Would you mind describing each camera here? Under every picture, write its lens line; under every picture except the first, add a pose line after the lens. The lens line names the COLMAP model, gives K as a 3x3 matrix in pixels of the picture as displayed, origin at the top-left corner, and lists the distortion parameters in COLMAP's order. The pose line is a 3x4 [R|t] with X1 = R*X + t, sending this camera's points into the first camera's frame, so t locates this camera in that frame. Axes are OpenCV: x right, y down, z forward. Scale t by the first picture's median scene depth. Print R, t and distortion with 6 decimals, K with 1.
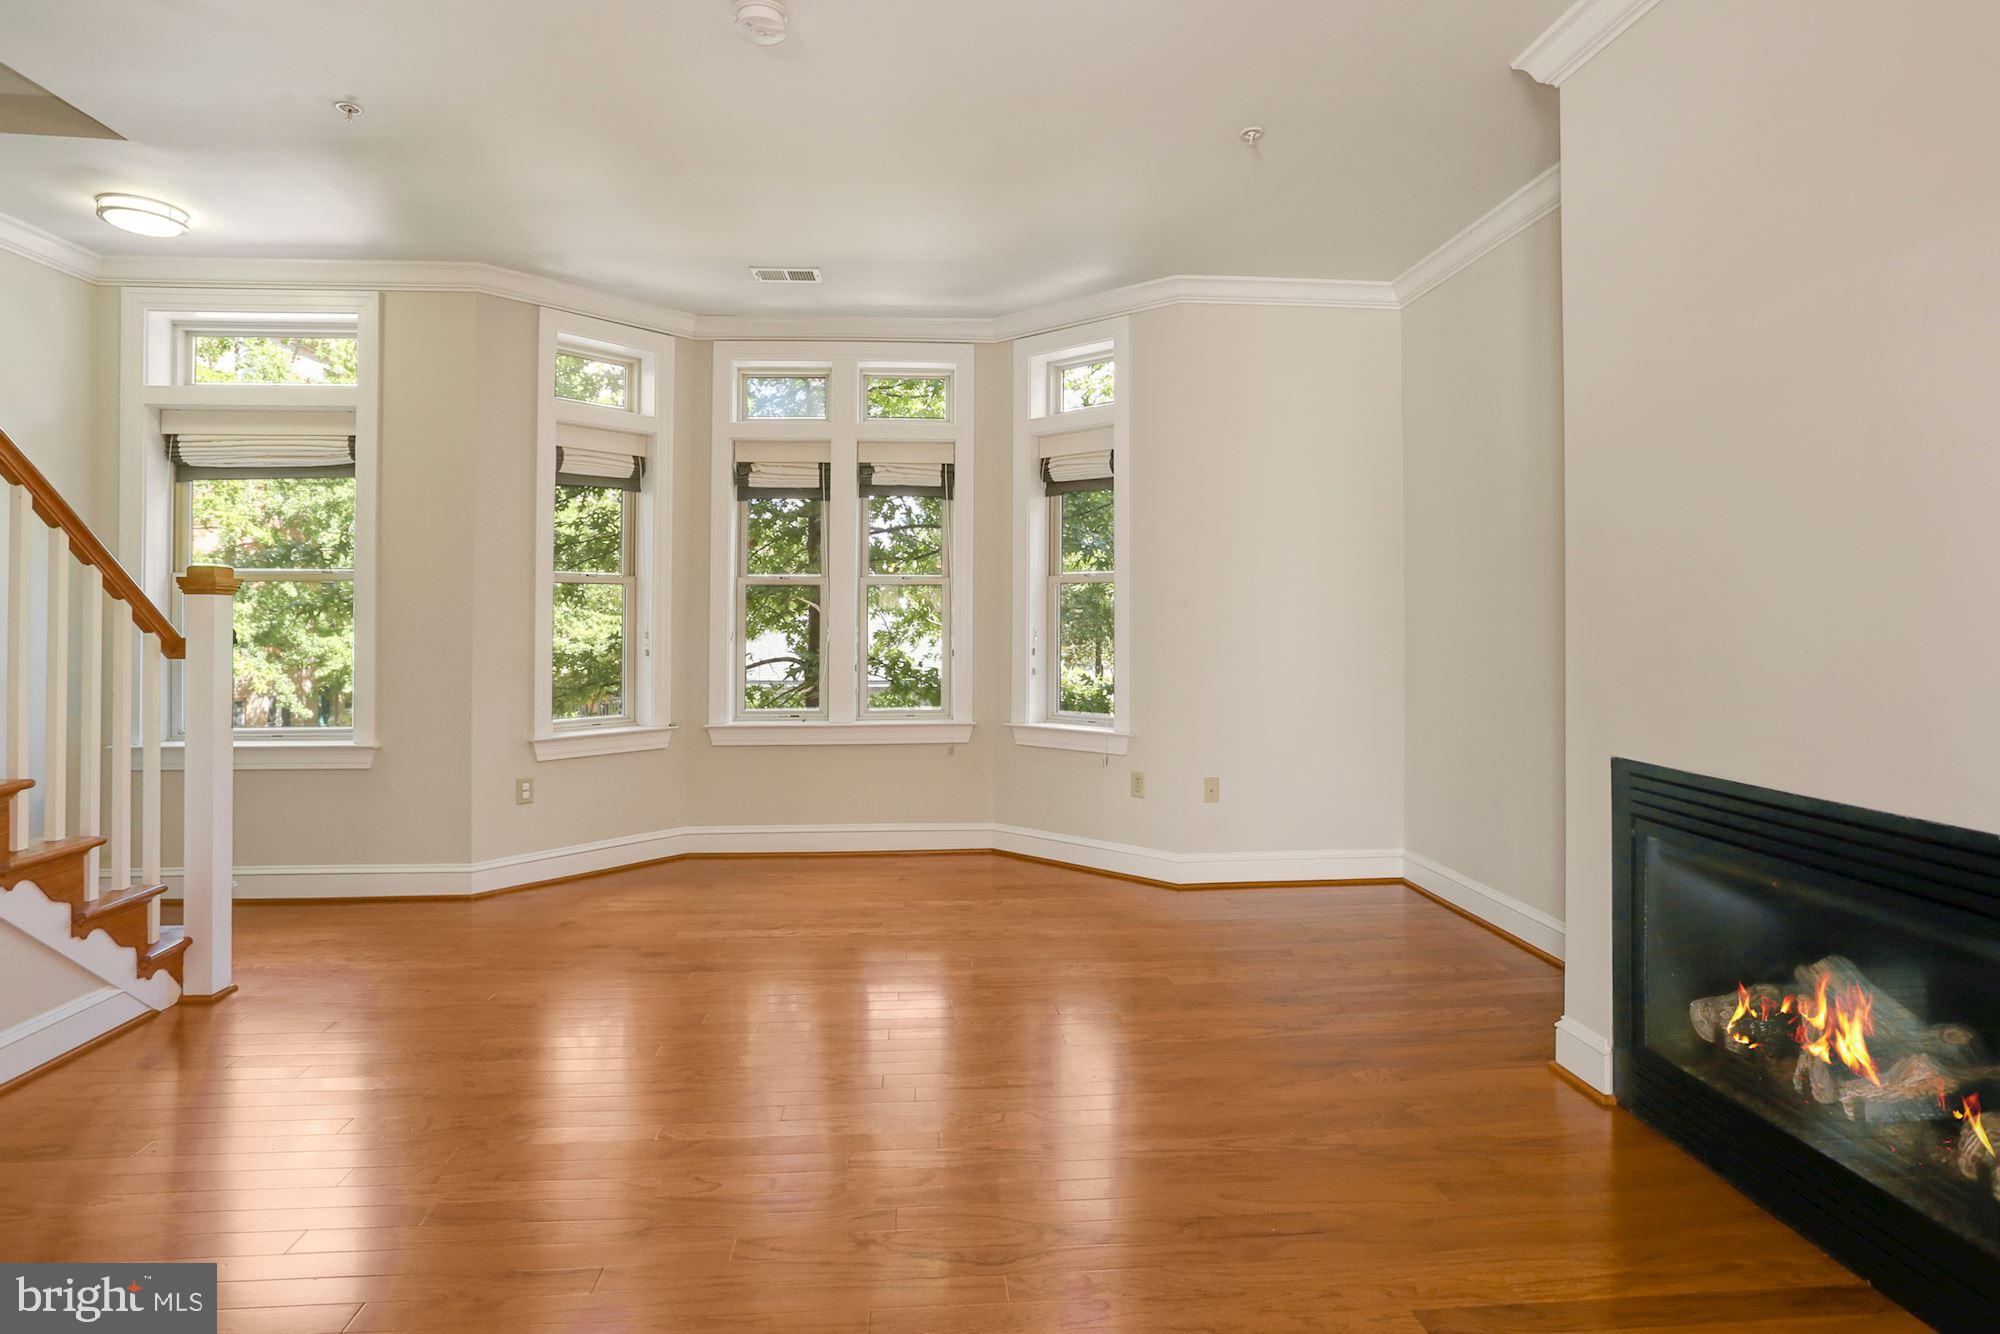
lens RADIAL K [[1054.3, 0, 1011.0], [0, 1054.3, 604.2], [0, 0, 1]] dist [-0.049162, 0.025318]
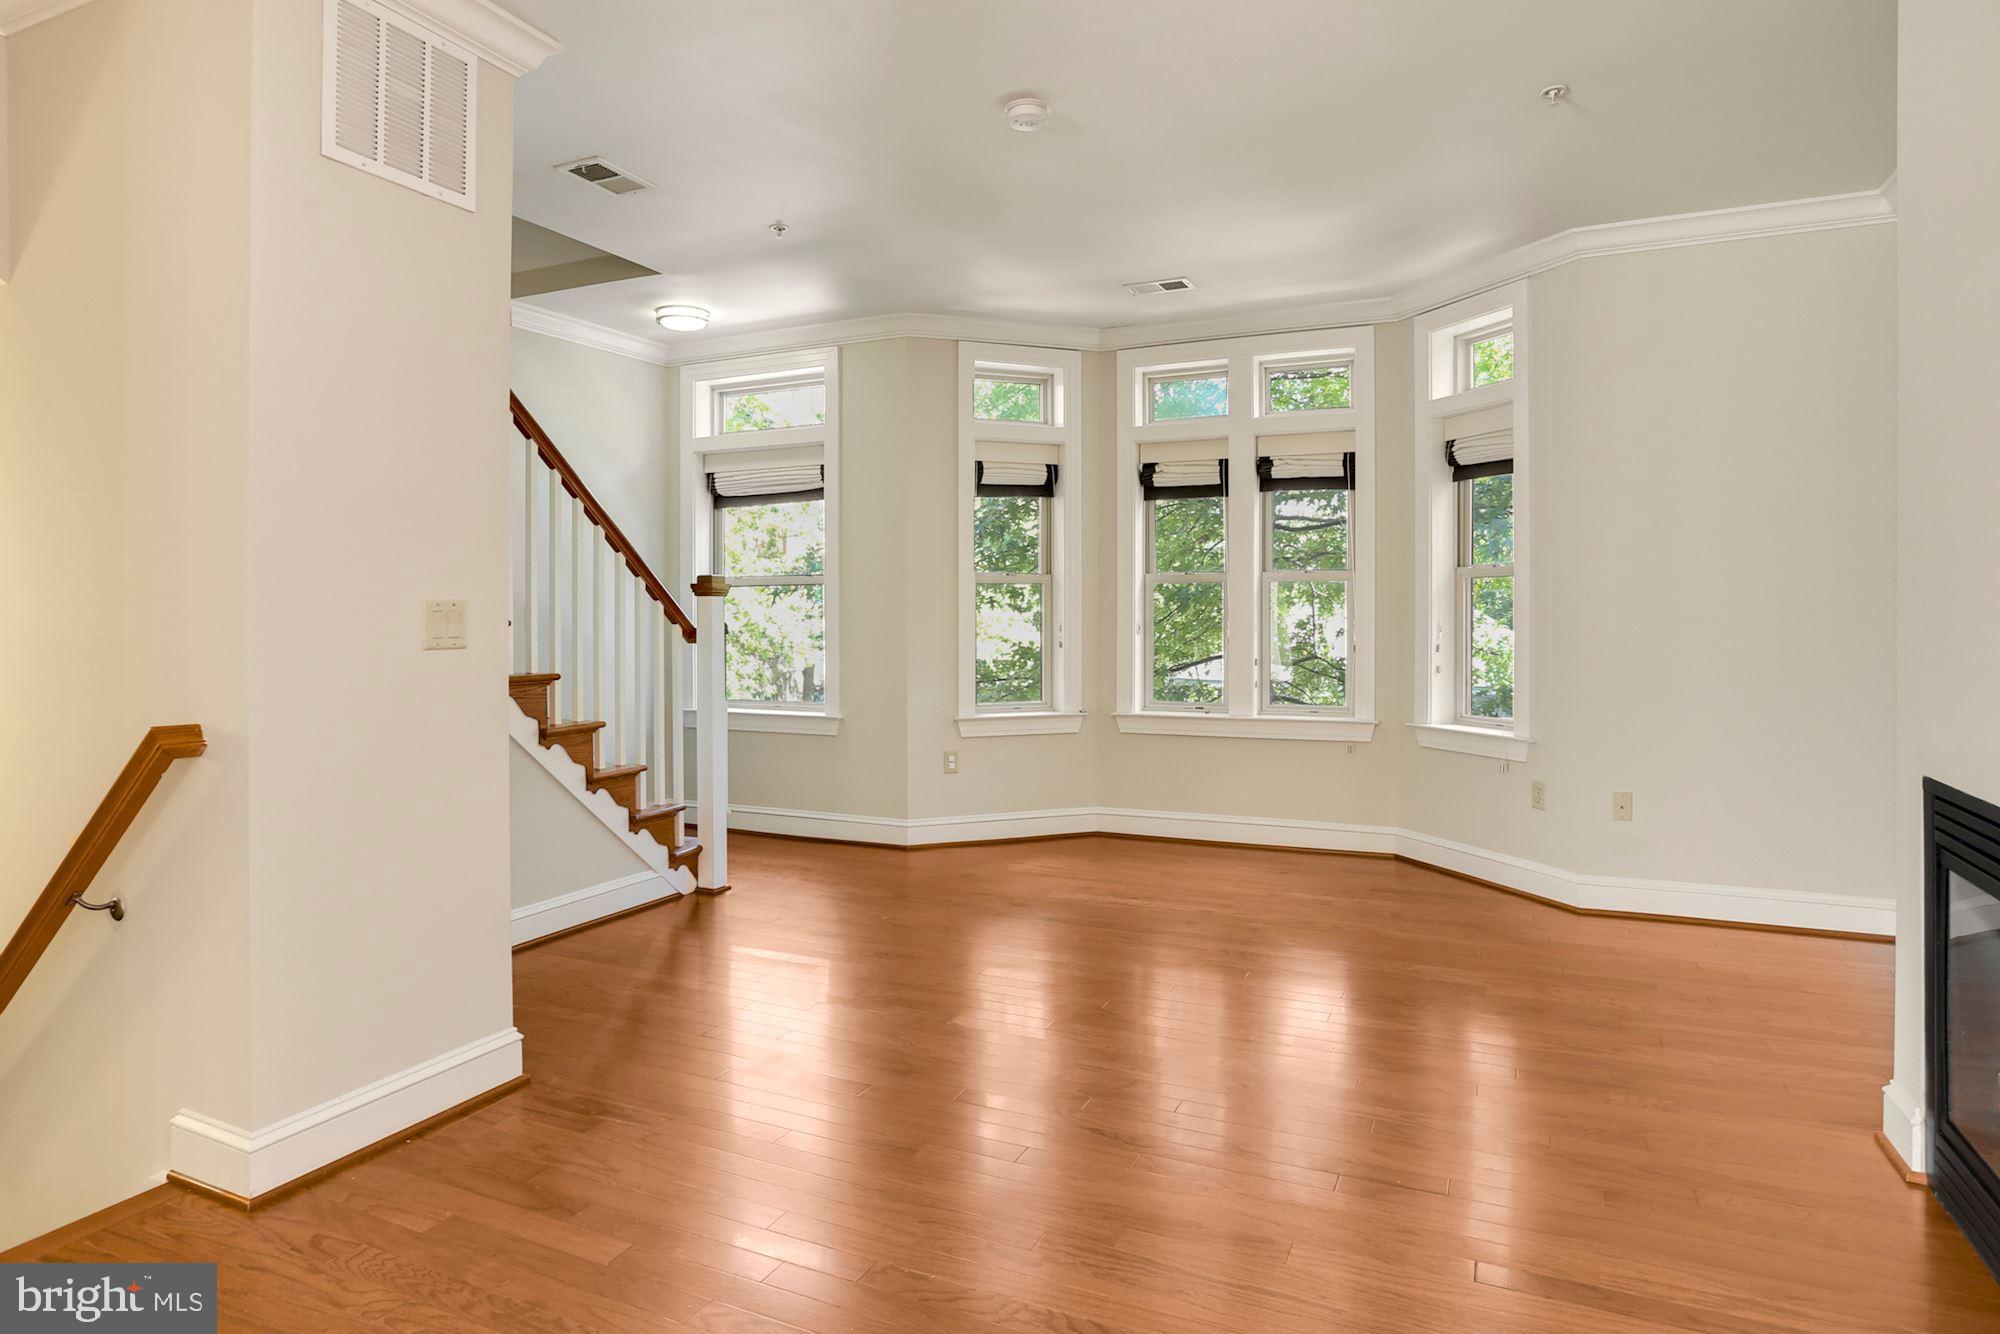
lens RADIAL K [[1167.0, 0, 973.2], [0, 1167.0, 606.6], [0, 0, 1]] dist [-0.064000, 0.028601]
pose [[0.863752, -0.003603, -0.503904, 0.205184], [0.008283, 0.999941, 0.007049, -0.002527], [0.503849, -0.010262, 0.863731, -0.104168]]
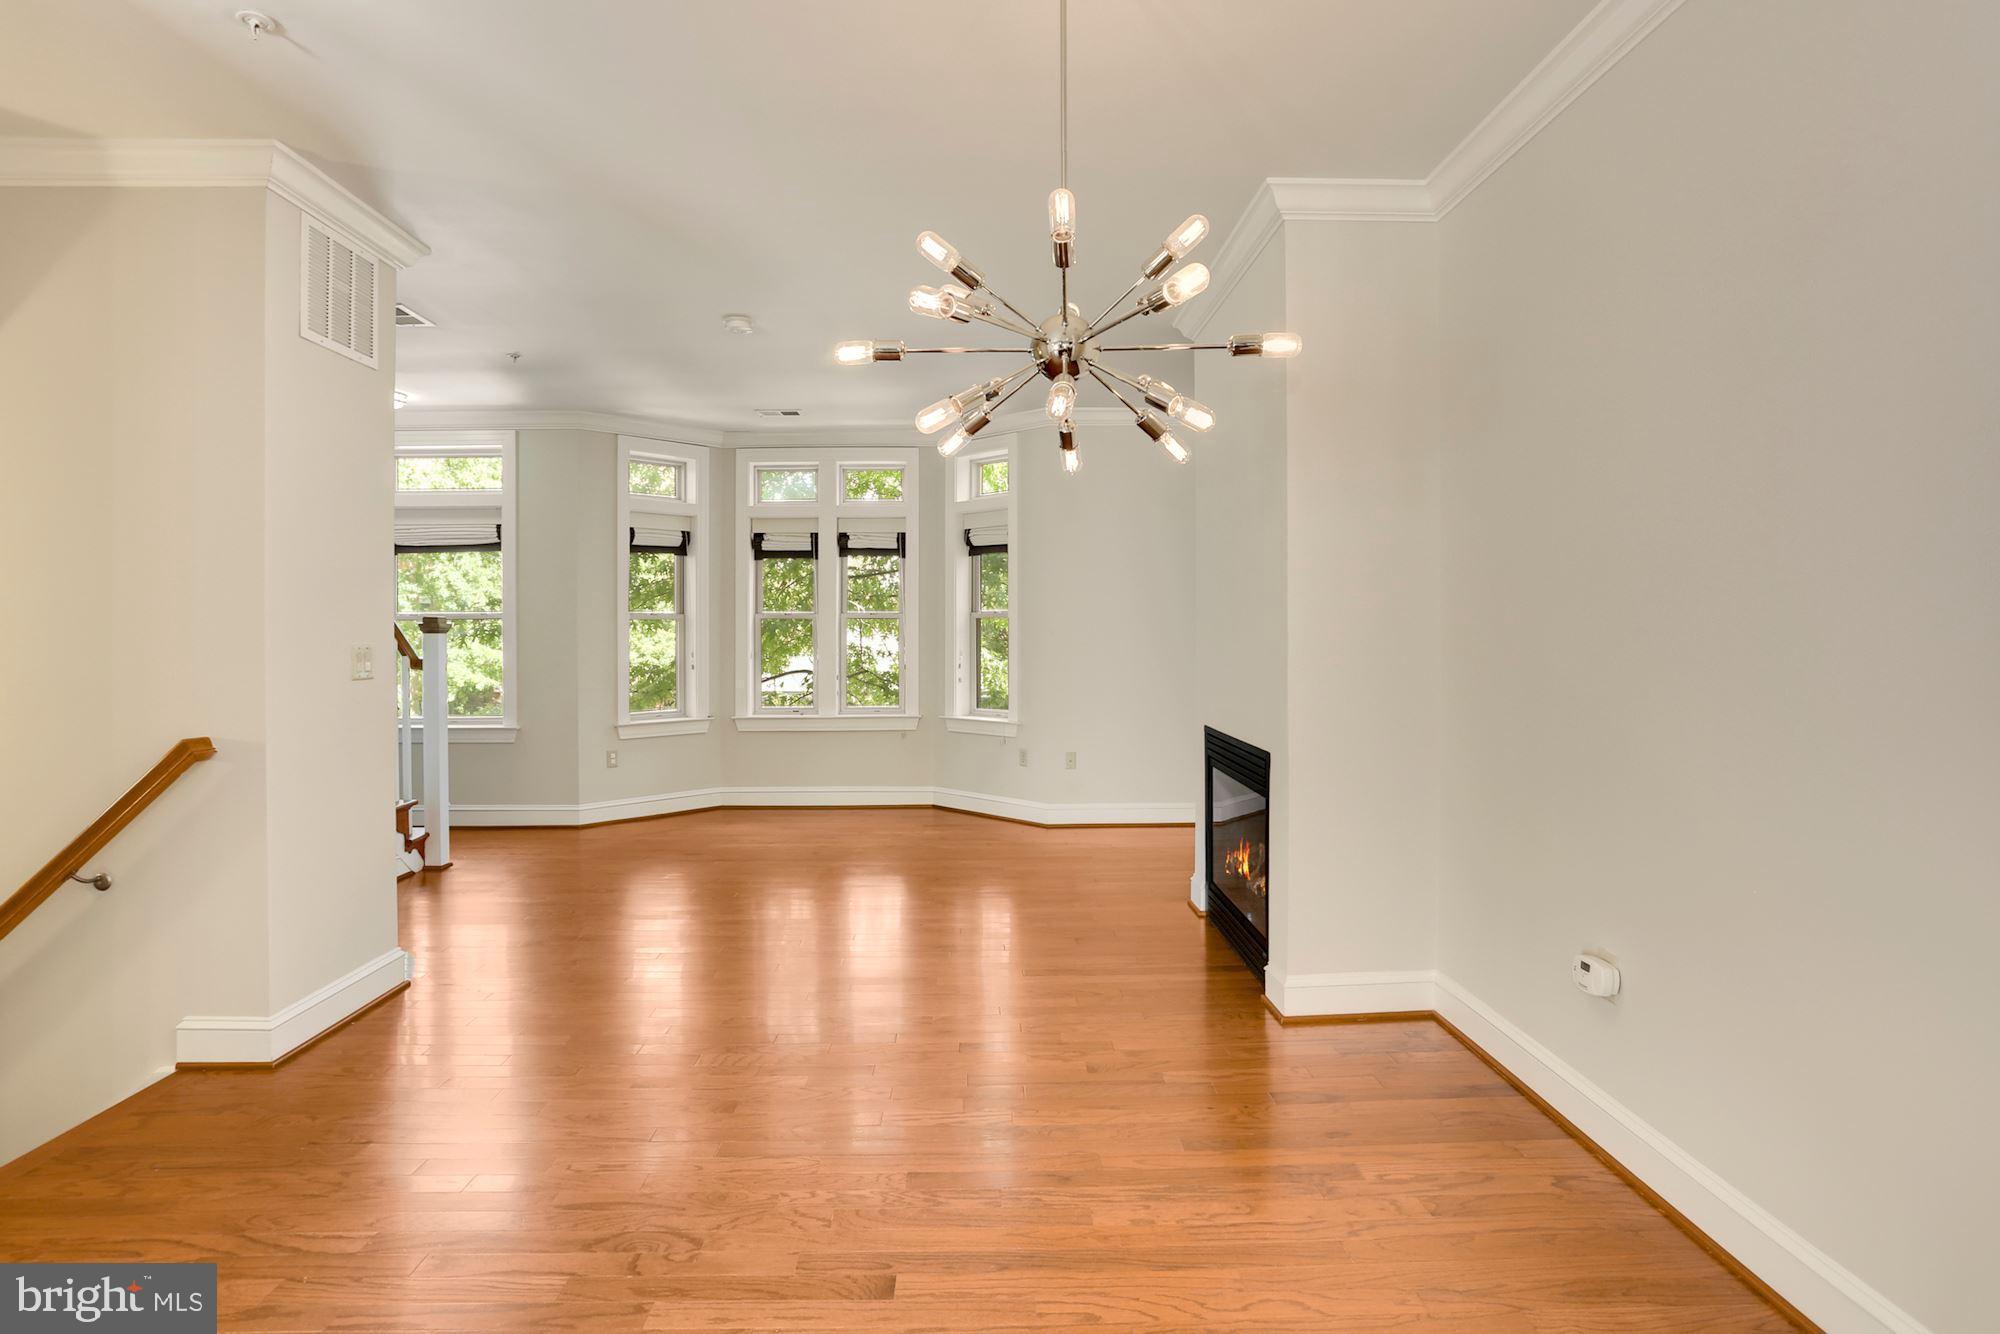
lens RADIAL K [[1054.3, 0, 1006.8], [0, 1054.3, 636.7], [0, 0, 1]] dist [-0.049162, 0.025318]
pose [[0.998419, -0.002213, -0.056161, 0.185358], [0.003267, 0.999820, 0.018696, -0.023071], [0.056109, -0.018850, 0.998247, -0.466004]]
